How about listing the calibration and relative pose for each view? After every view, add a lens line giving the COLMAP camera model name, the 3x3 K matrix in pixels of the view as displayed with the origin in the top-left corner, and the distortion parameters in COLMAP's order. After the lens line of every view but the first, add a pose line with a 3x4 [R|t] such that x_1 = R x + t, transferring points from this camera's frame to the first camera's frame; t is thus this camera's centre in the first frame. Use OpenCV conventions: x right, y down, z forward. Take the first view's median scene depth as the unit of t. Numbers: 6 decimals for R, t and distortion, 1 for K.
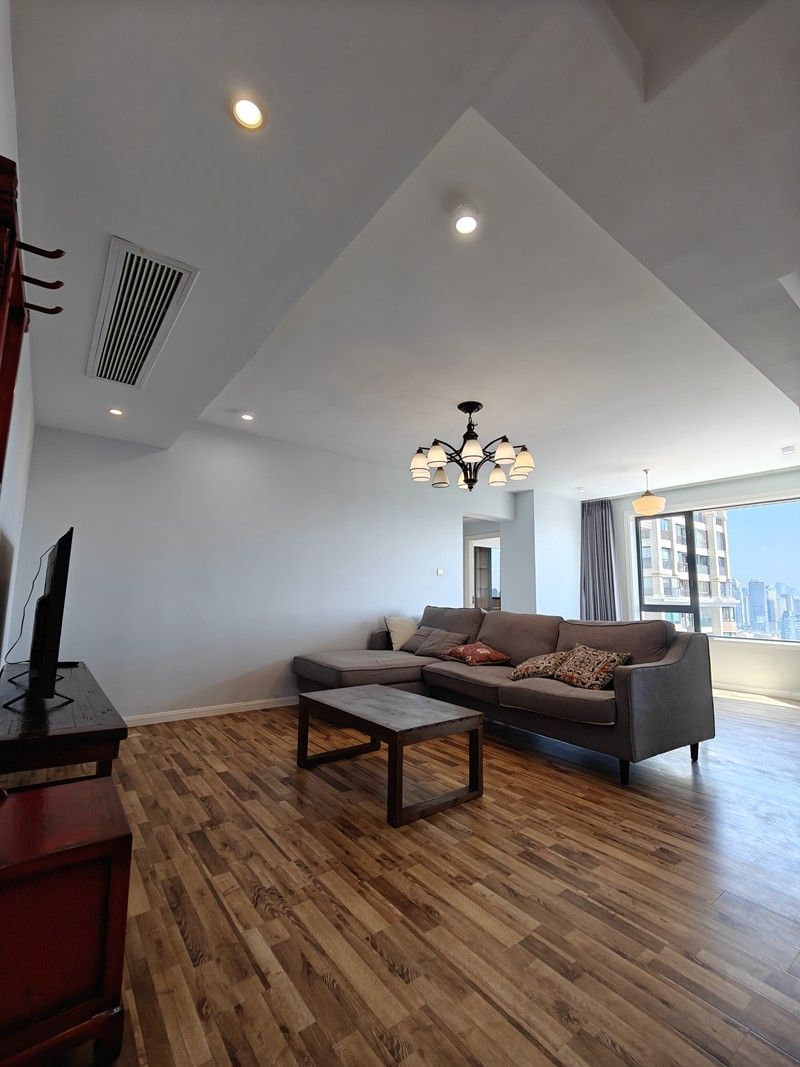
lens RADIAL K [[466.8, 0, 398.5], [0, 466.8, 532.0], [0, 0, 1]] dist [0.001681, -0.004428]
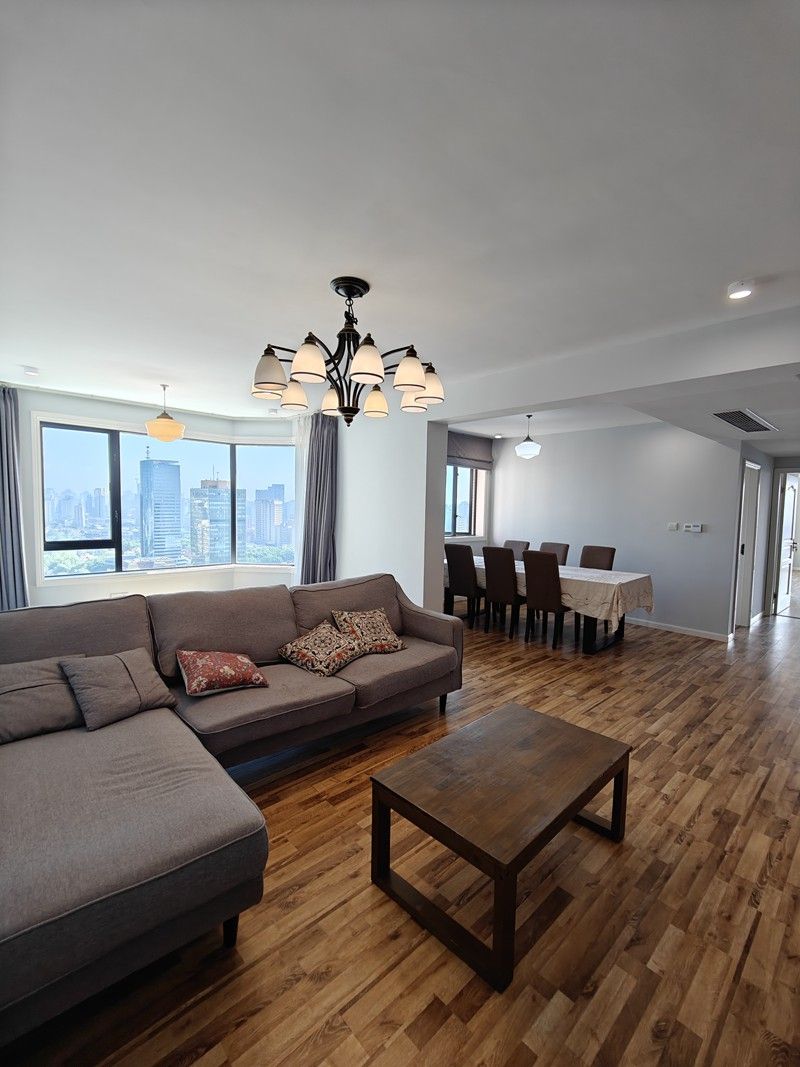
lens RADIAL K [[466.8, 0, 398.5], [0, 466.8, 532.0], [0, 0, 1]] dist [0.001681, -0.004428]
pose [[-0.106902, -0.075205, 0.991421, -0.642034], [-0.160731, 0.985327, 0.057411, 0.015193], [-0.981192, -0.153215, -0.117421, 1.221965]]
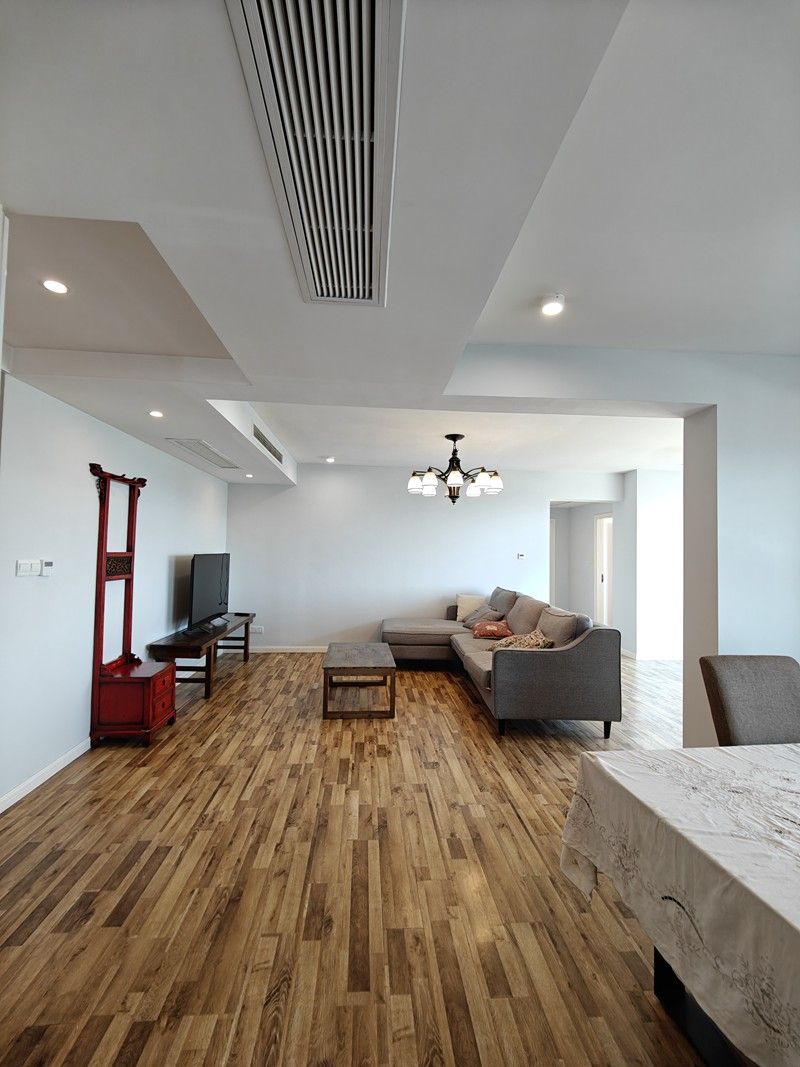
lens RADIAL K [[468.3, 0, 400.5], [0, 468.3, 539.1], [0, 0, 1]] dist [0.001857, -0.004372]
pose [[0.842128, -0.010209, -0.539181, 0.887076], [0.065124, 0.994429, 0.082887, -0.132714], [0.535330, -0.104915, 0.838102, -0.198603]]
